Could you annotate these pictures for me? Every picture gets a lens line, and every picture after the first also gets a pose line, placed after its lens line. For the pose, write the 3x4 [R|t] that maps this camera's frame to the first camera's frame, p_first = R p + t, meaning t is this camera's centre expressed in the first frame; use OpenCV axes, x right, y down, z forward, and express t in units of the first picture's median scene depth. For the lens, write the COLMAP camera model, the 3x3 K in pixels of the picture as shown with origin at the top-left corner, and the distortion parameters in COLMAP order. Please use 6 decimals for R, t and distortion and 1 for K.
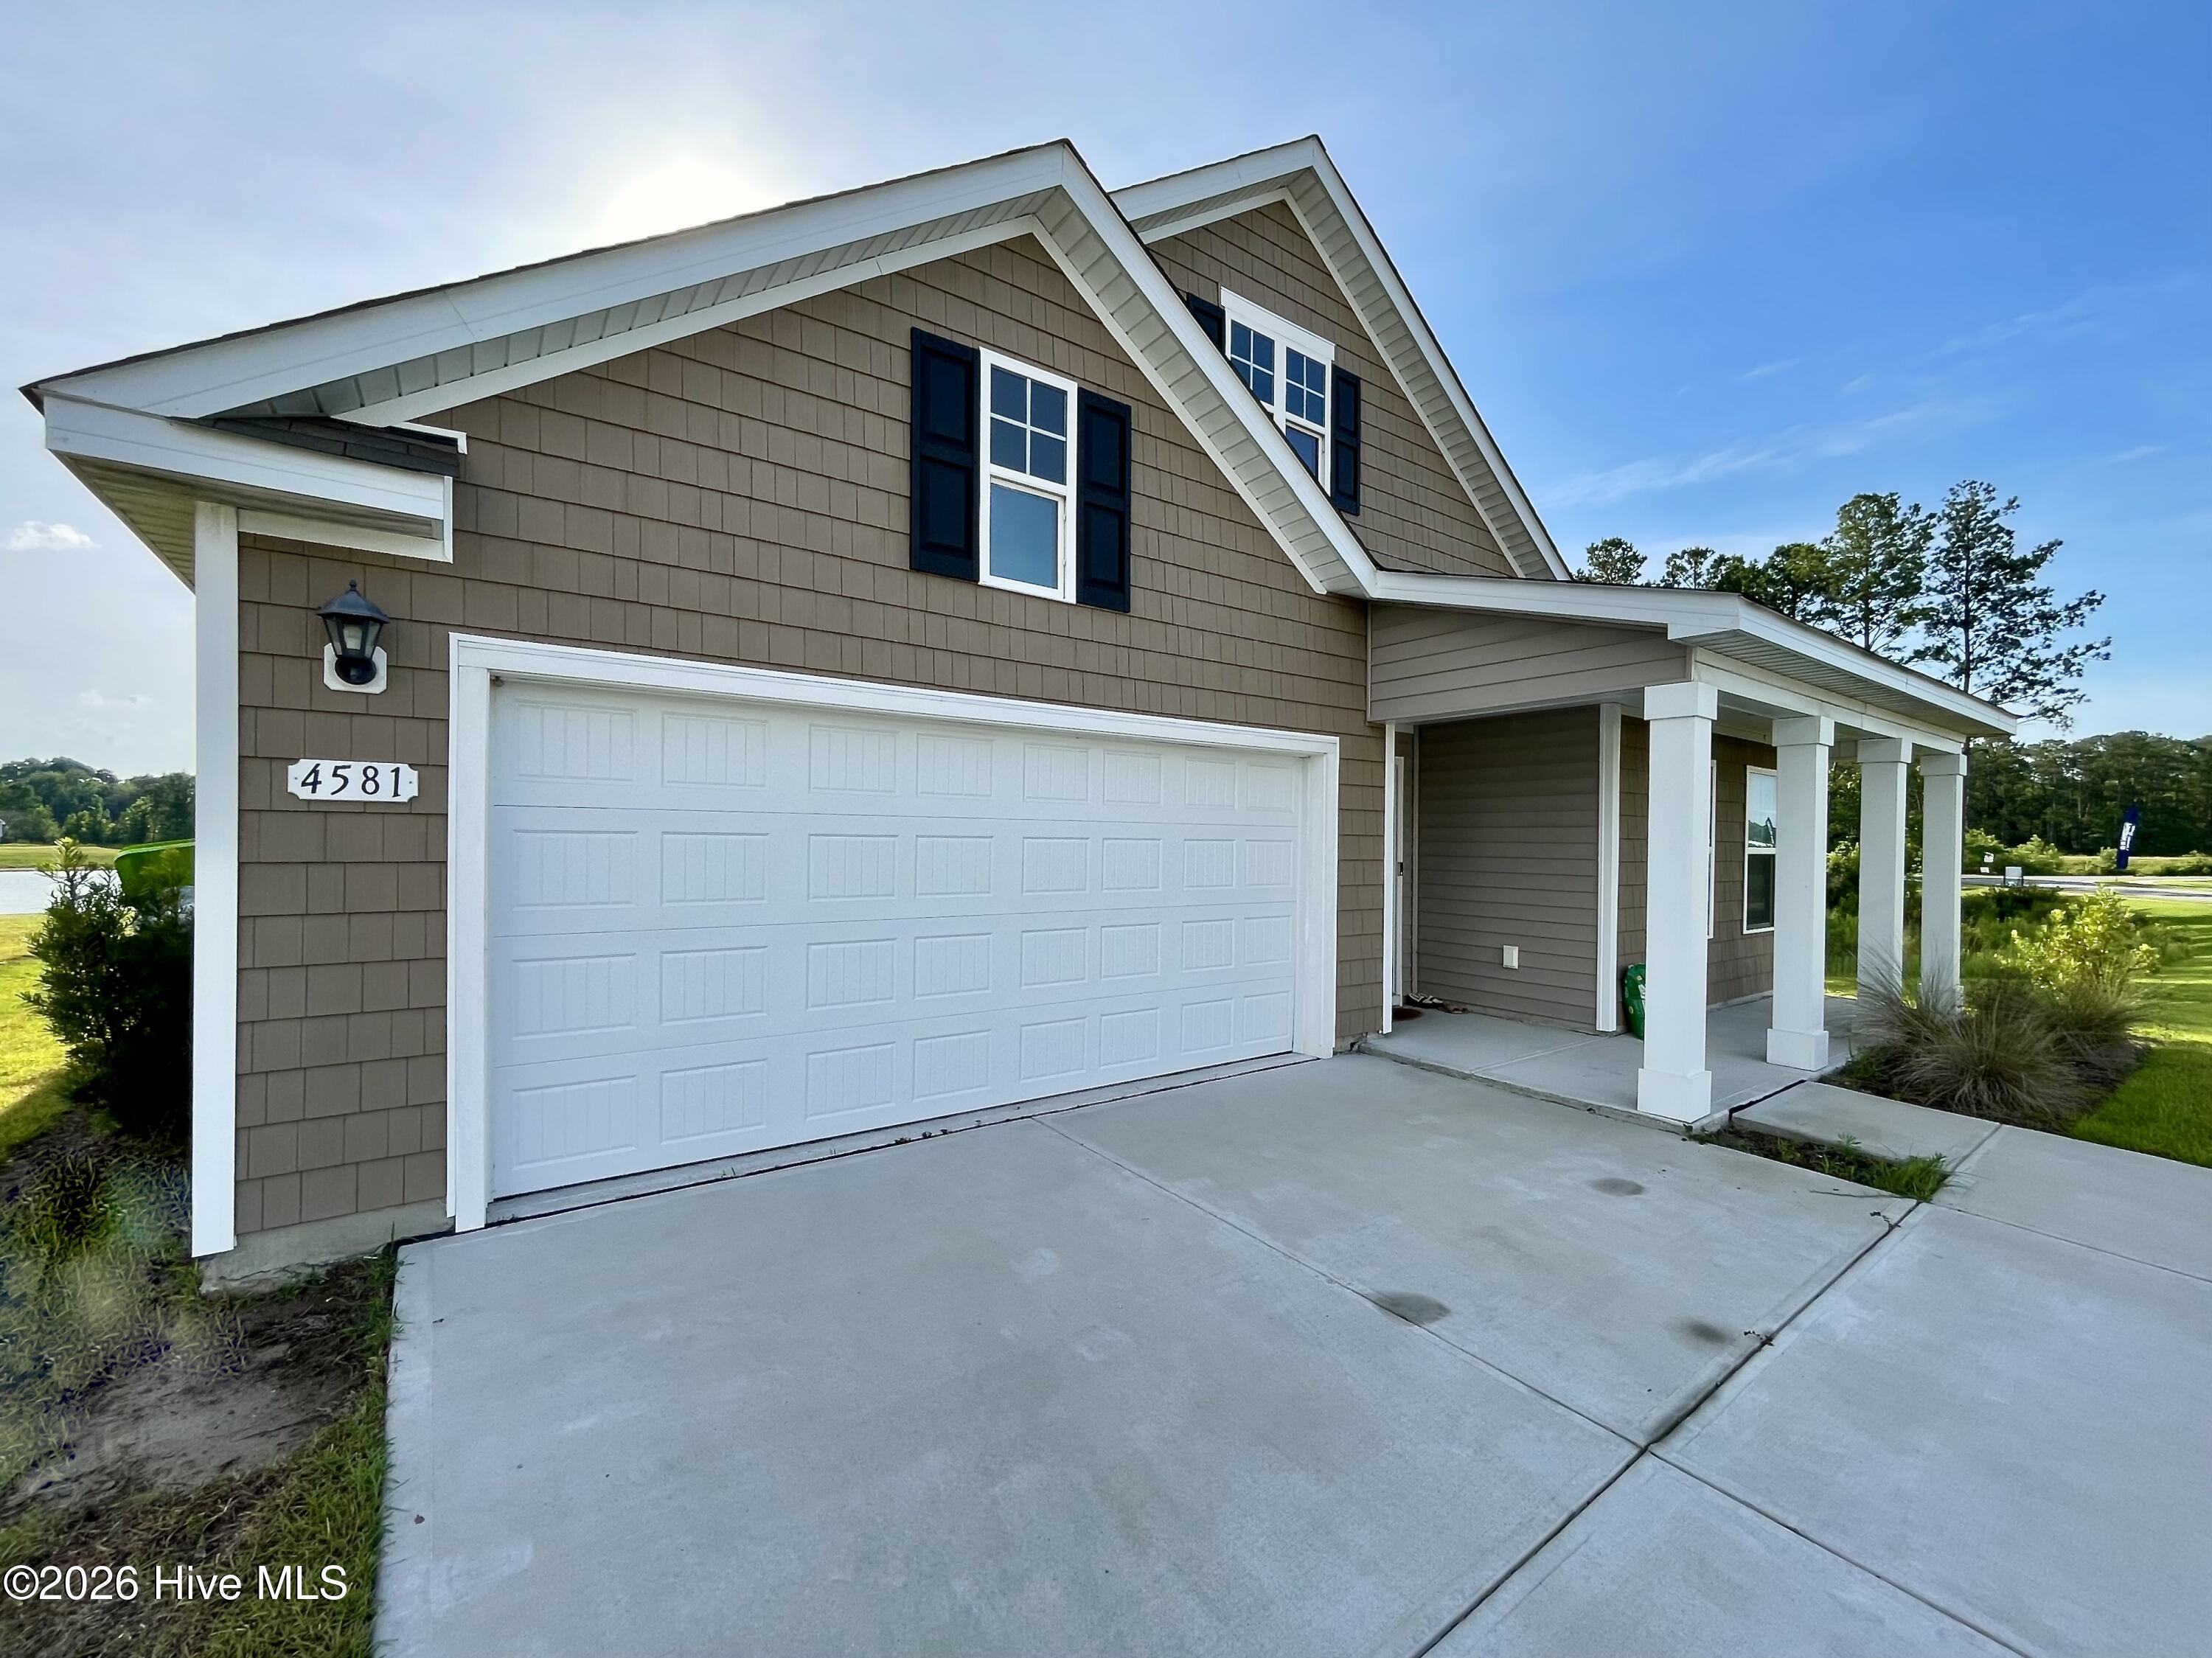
lens RADIAL K [[875.1, 0, 1102.3], [0, 875.1, 842.4], [0, 0, 1]] dist [0.000093, -0.000373]
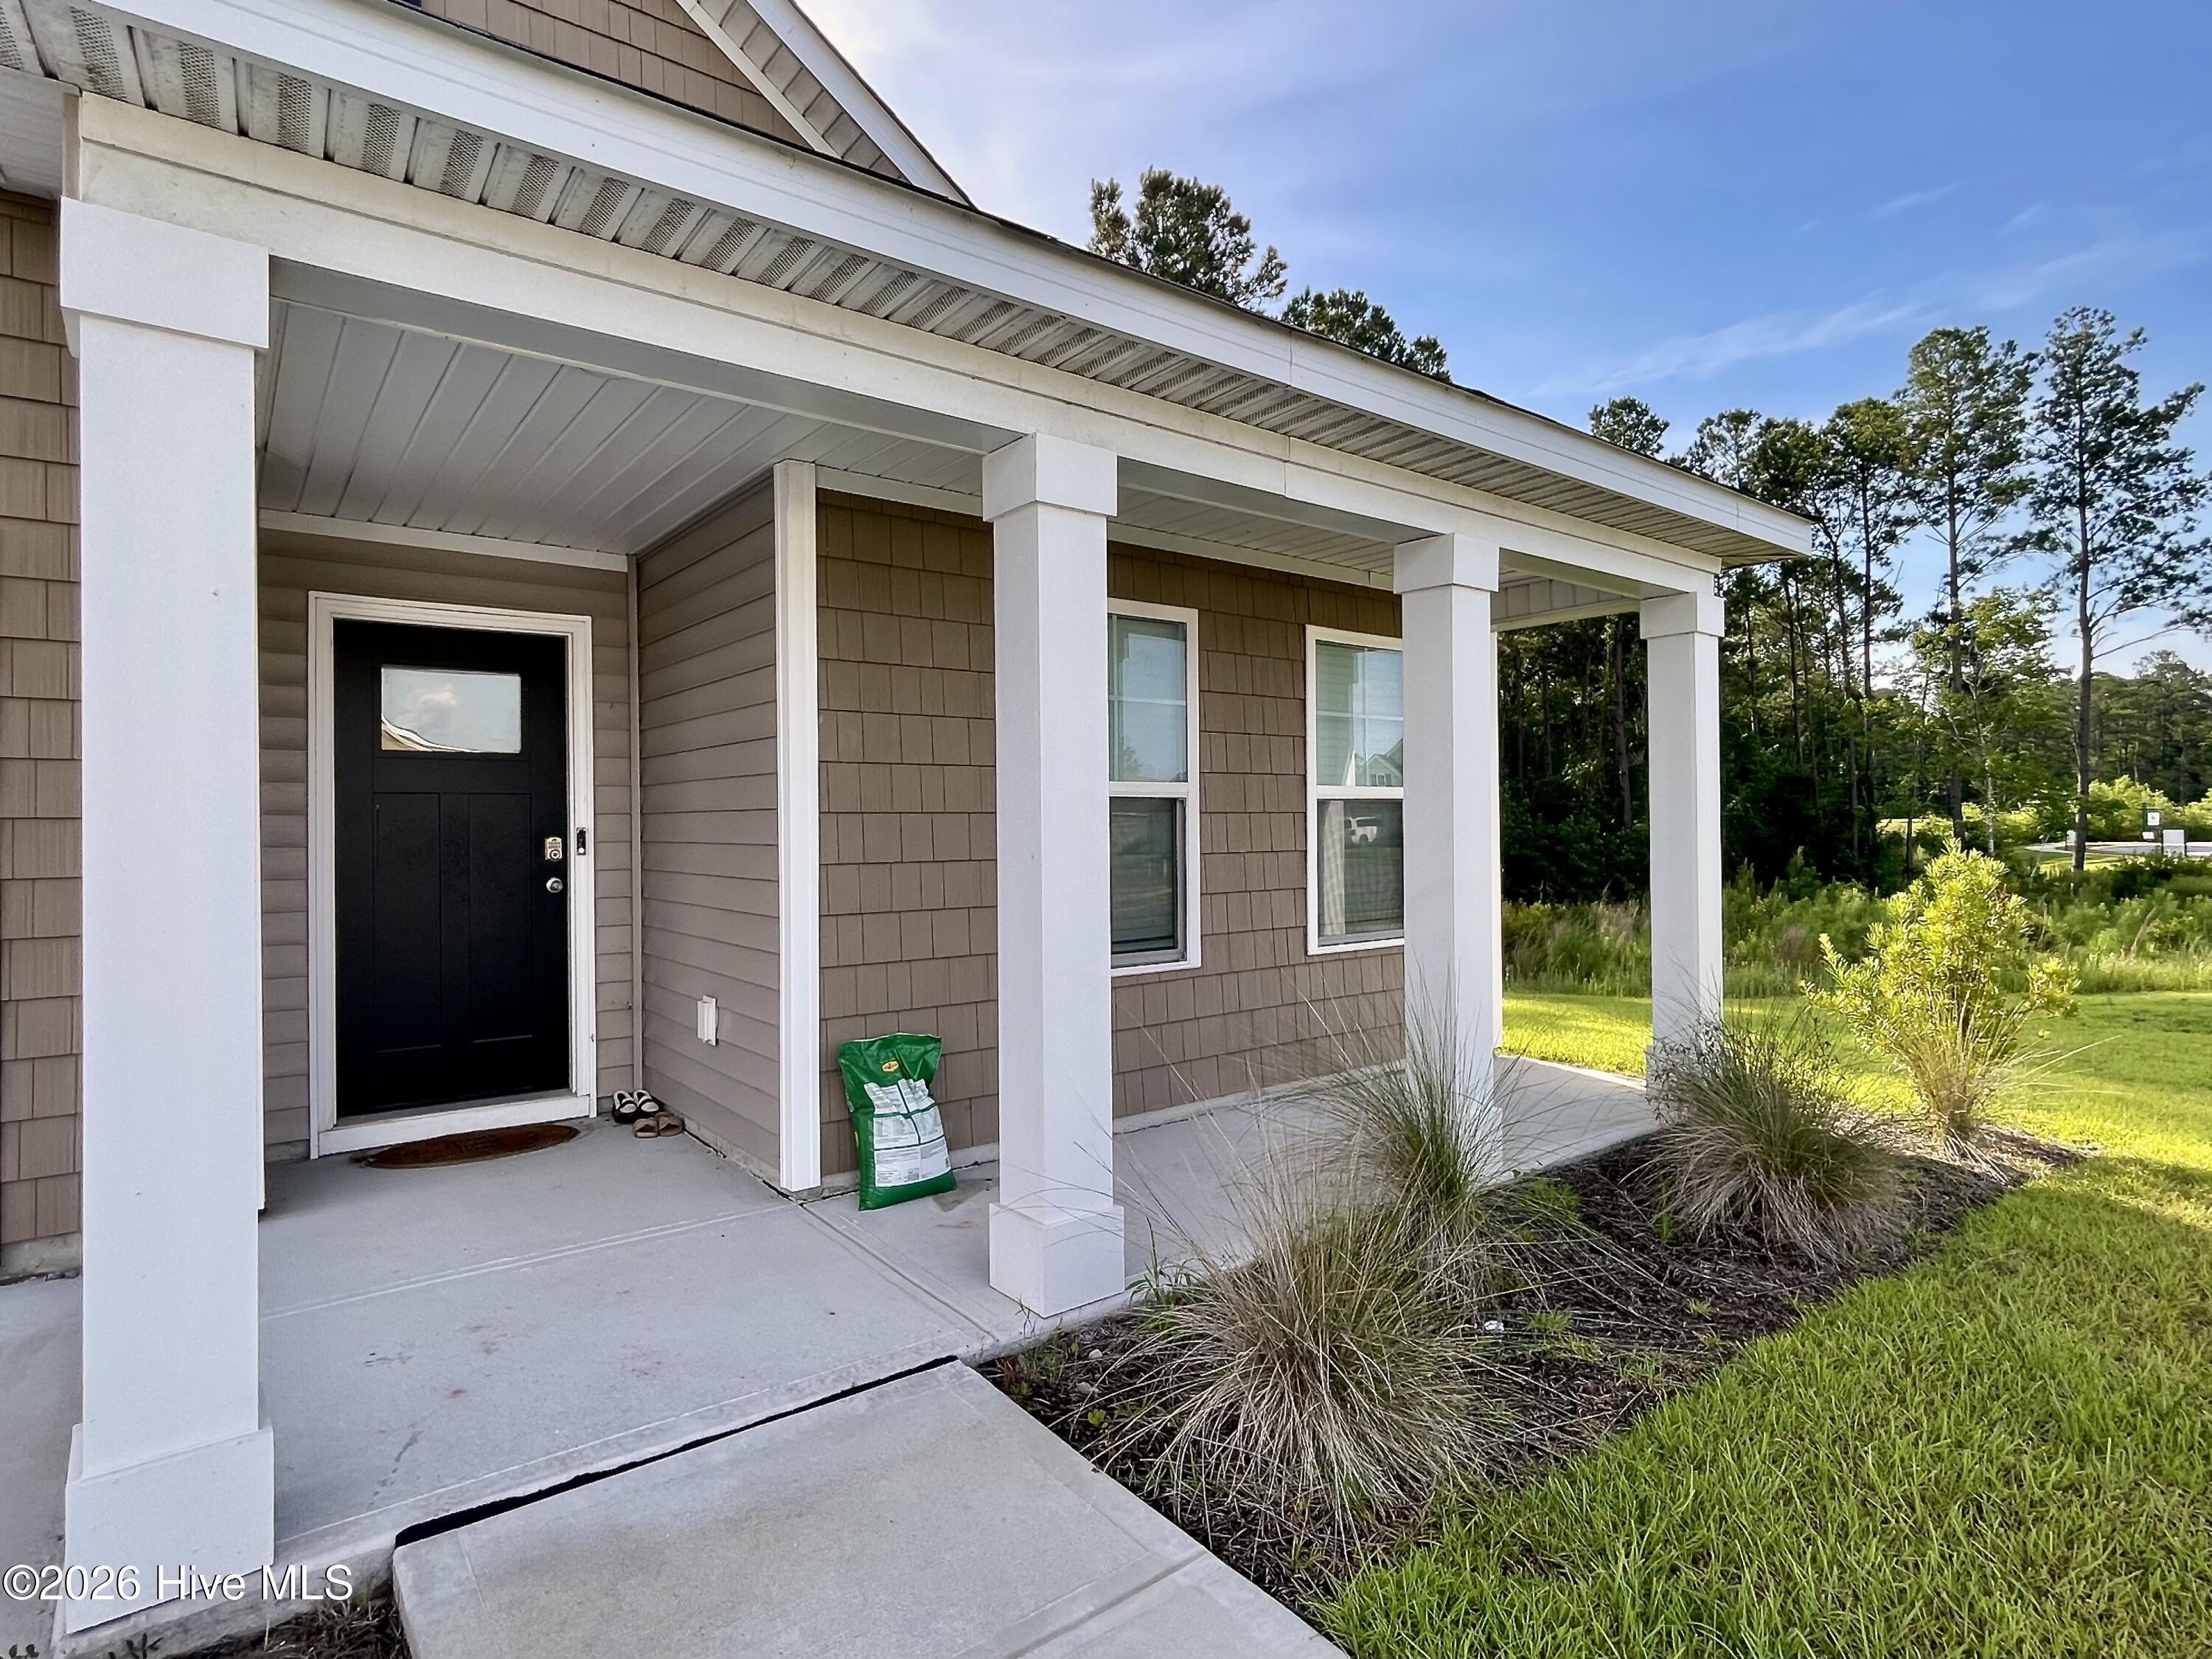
lens RADIAL K [[1162.6, 0, 1109.6], [0, 1162.6, 816.3], [0, 0, 1]] dist [0.004629, 0.003025]
pose [[0.999029, -0.026028, 0.035543, 0.128363], [0.026564, 0.999539, -0.014692, 0.007516], [-0.035144, 0.015622, 0.999260, 0.050549]]
